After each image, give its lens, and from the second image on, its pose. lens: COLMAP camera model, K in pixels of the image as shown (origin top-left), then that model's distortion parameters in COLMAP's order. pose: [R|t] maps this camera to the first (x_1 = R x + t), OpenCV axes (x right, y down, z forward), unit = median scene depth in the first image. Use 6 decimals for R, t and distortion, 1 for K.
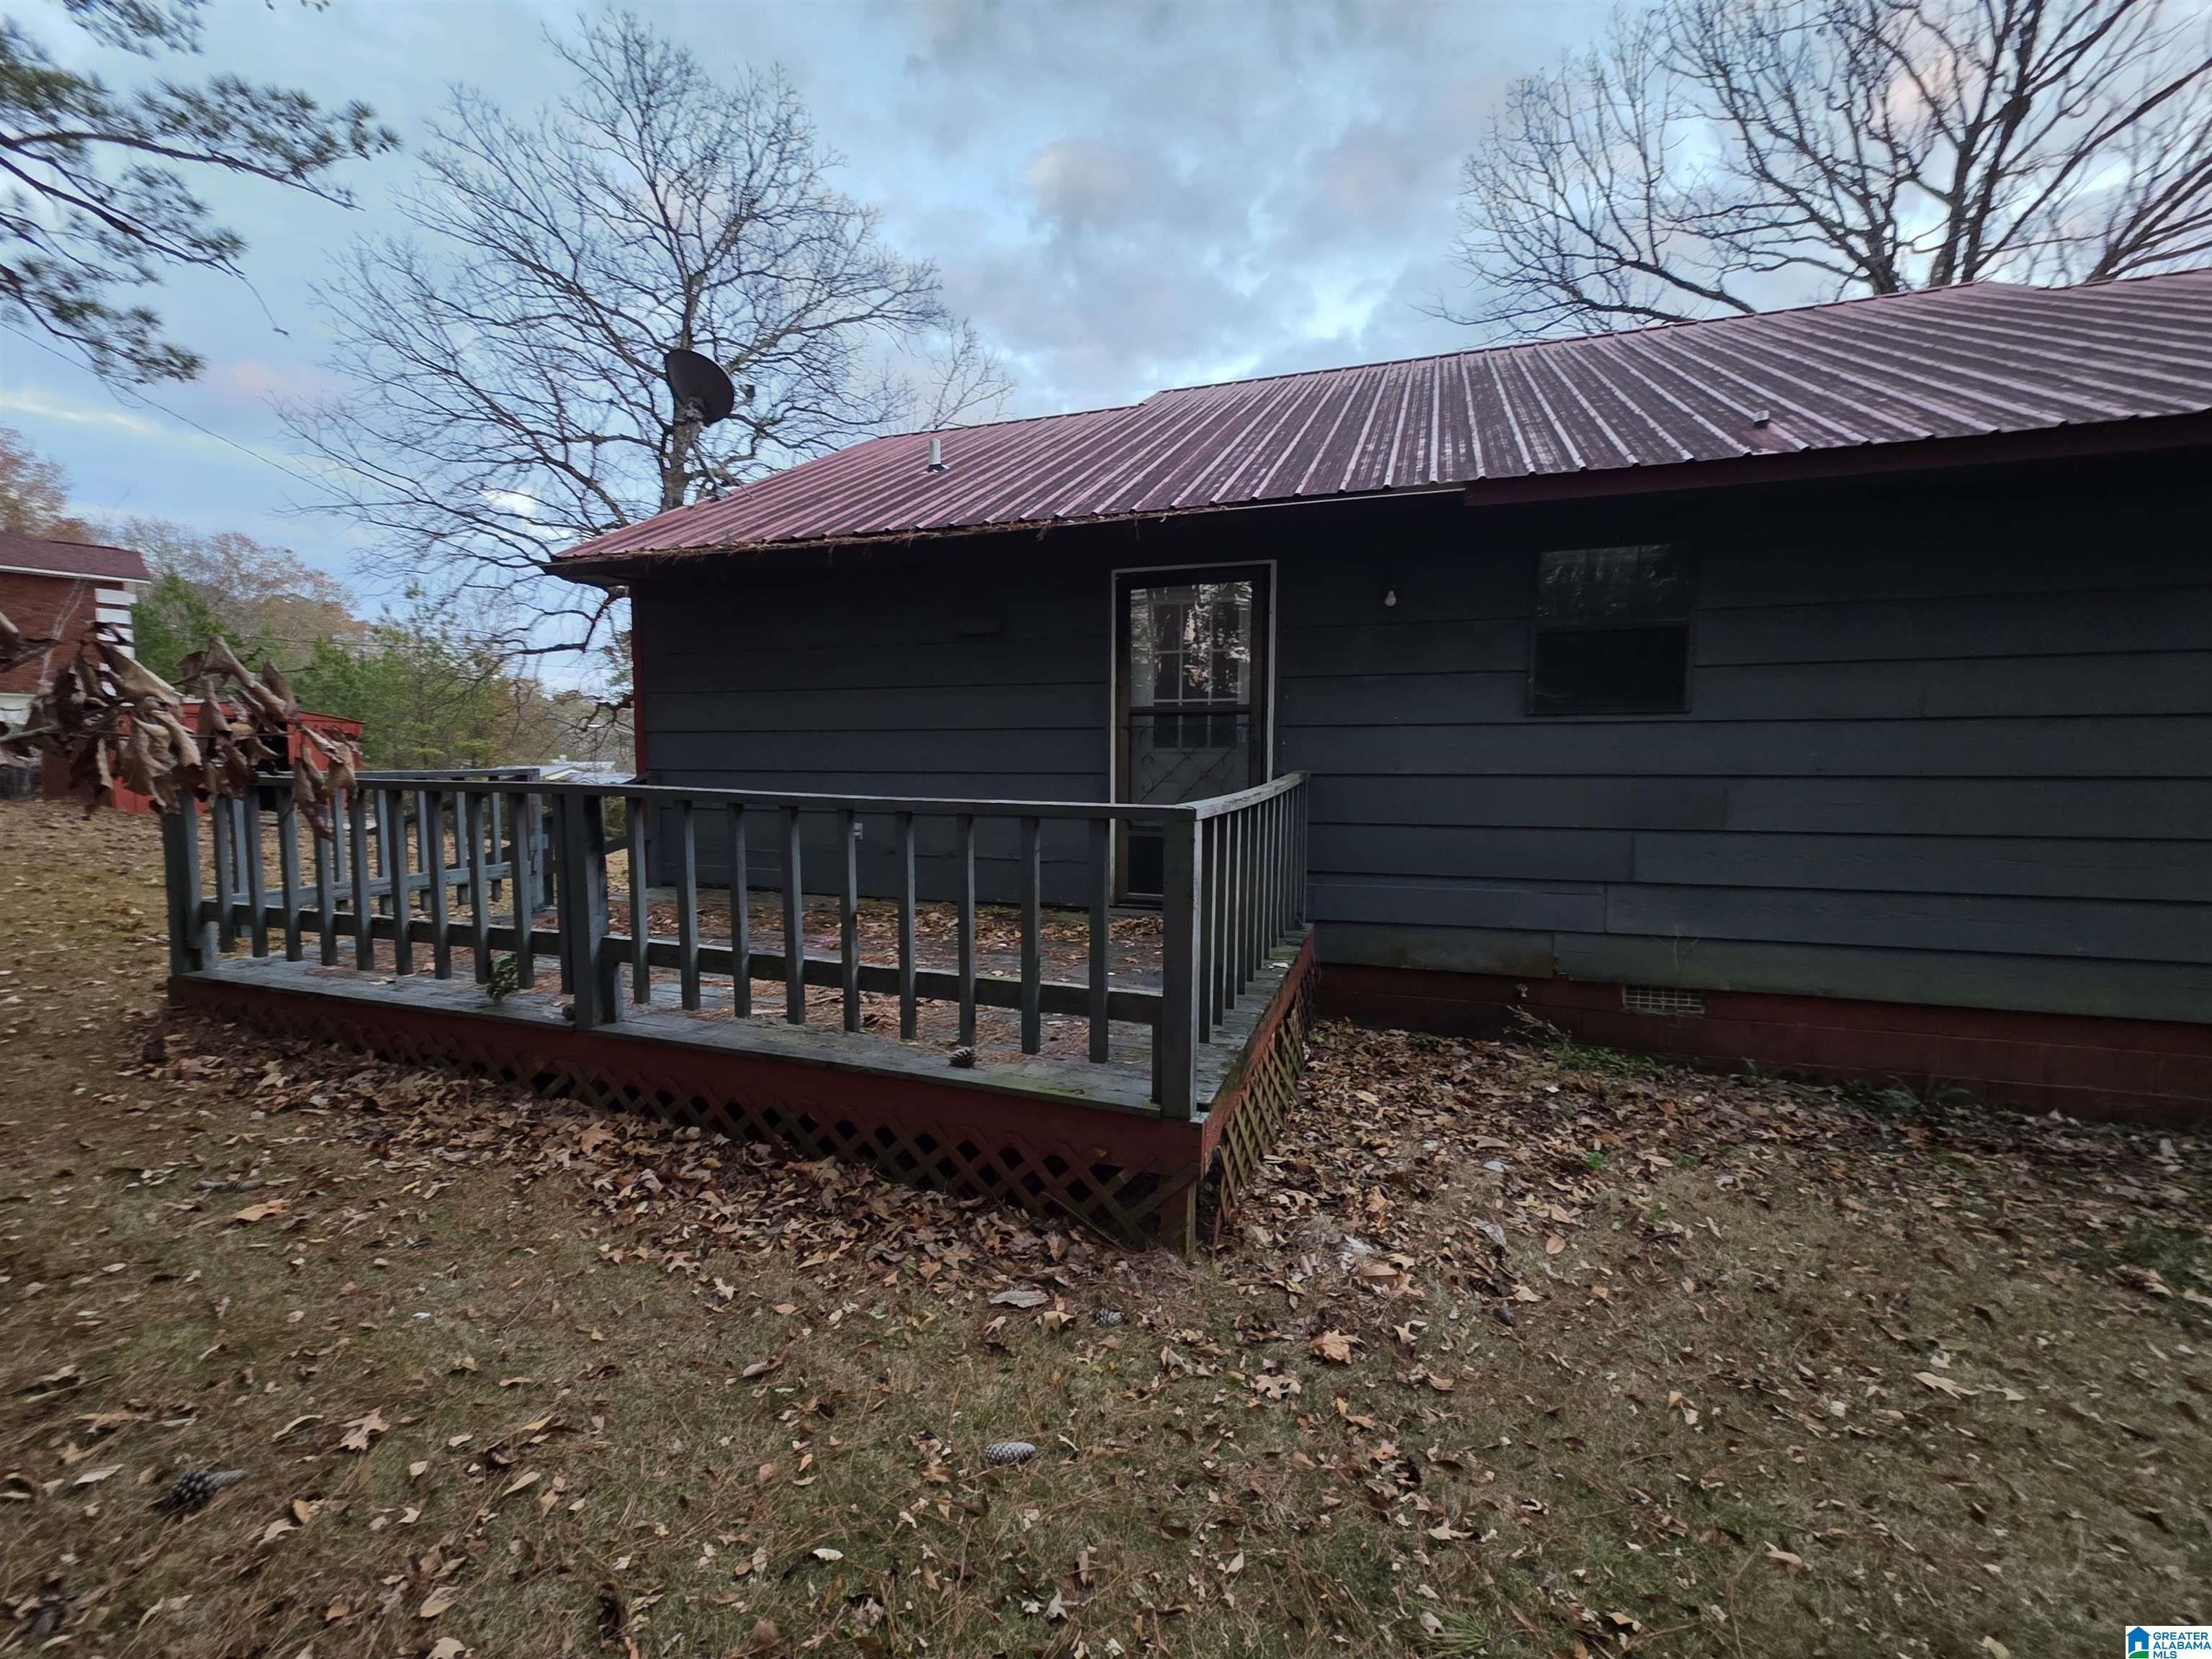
lens RADIAL K [[895.6, 0, 1106.0], [0, 895.6, 829.5], [0, 0, 1]] dist [0.002227, 0.000583]
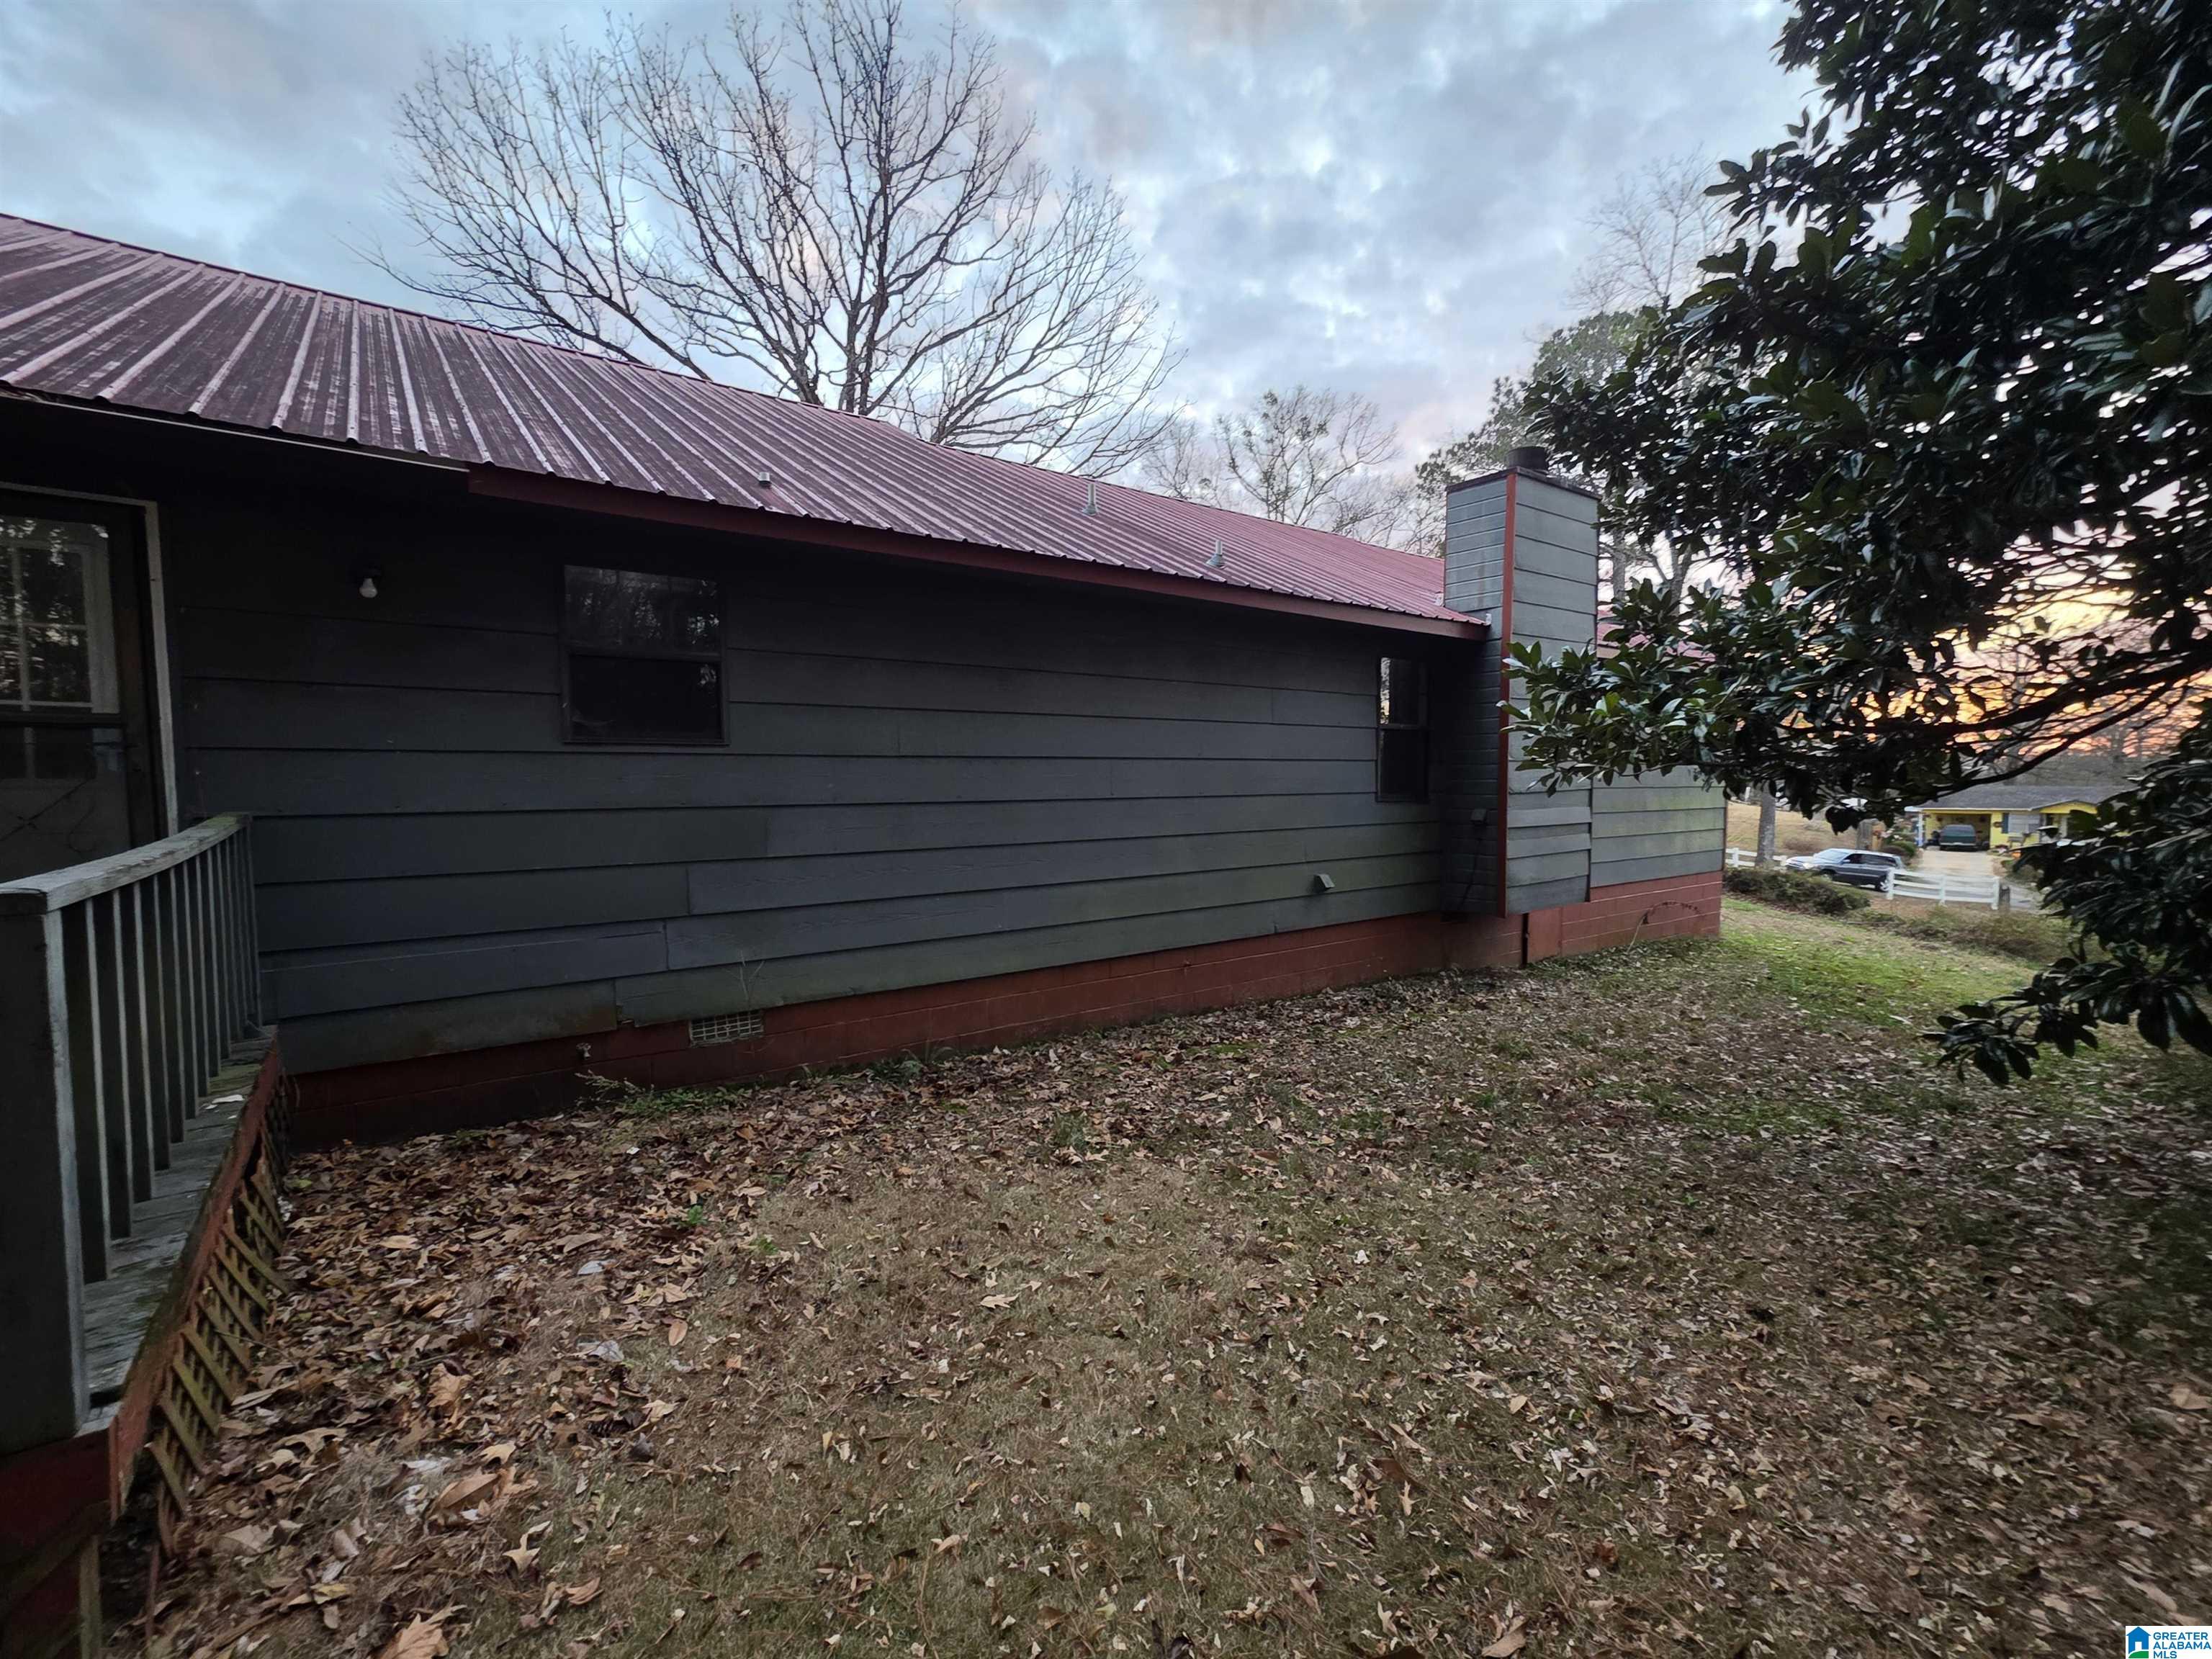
lens RADIAL K [[913.8, 0, 1049.9], [0, 913.8, 838.7], [0, 0, 1]] dist [-0.002753, 0.003531]
pose [[0.571603, -0.056794, 0.818562, -0.007246], [0.074410, 0.997079, 0.017220, -0.015419], [-0.817149, 0.051066, 0.574159, 0.107212]]
